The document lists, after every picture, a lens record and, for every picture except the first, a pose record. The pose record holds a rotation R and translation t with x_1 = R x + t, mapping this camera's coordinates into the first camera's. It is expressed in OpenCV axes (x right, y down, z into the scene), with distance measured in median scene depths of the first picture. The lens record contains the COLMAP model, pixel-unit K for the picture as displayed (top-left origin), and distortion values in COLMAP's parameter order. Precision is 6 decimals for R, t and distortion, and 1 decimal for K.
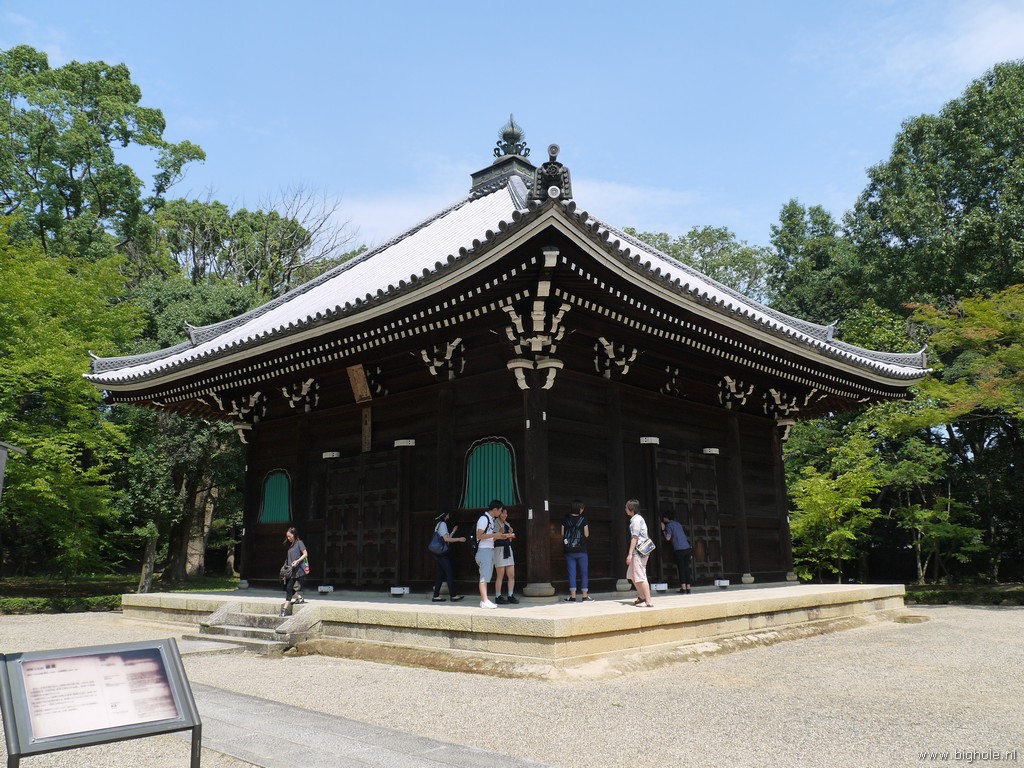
lens RADIAL K [[846.5, 0, 512.0], [0, 846.5, 384.0], [0, 0, 1]] dist [-0.019121, -0.005535]
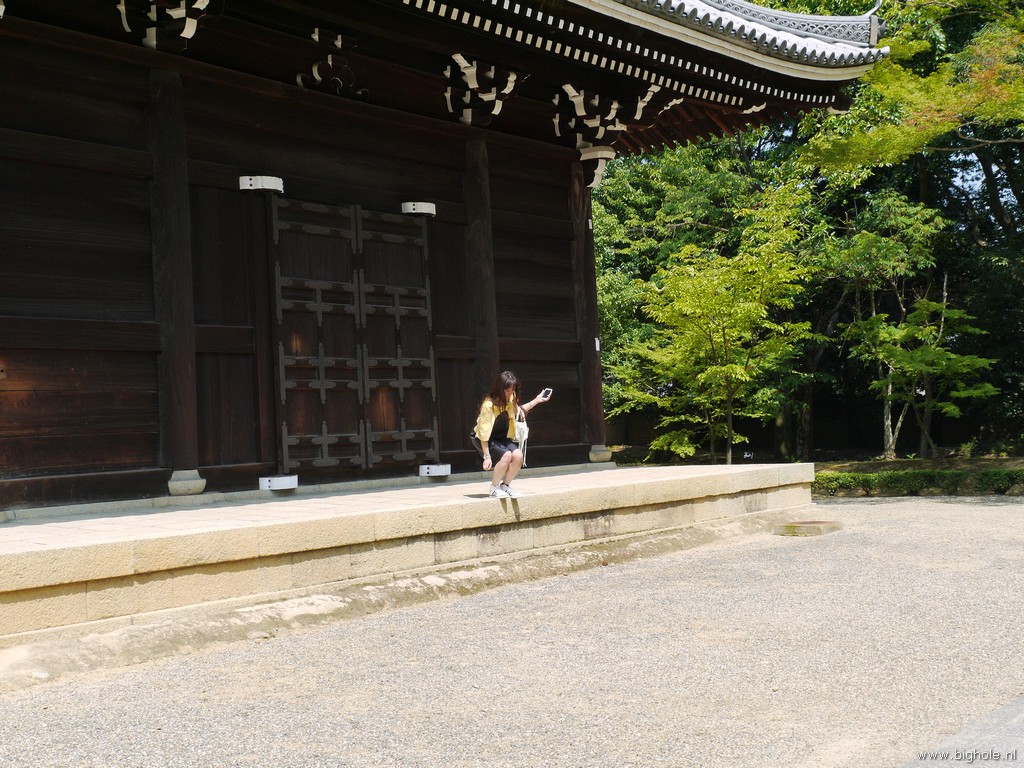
lens RADIAL K [[1507.0, 0, 512.0], [0, 1507.0, 384.0], [0, 0, 1]] dist [-0.001555, 0.061514]
pose [[0.991331, -0.021176, 0.129672, 0.192235], [-0.002001, 0.984379, 0.176049, 0.028431], [-0.131375, -0.174782, 0.975803, 0.134818]]
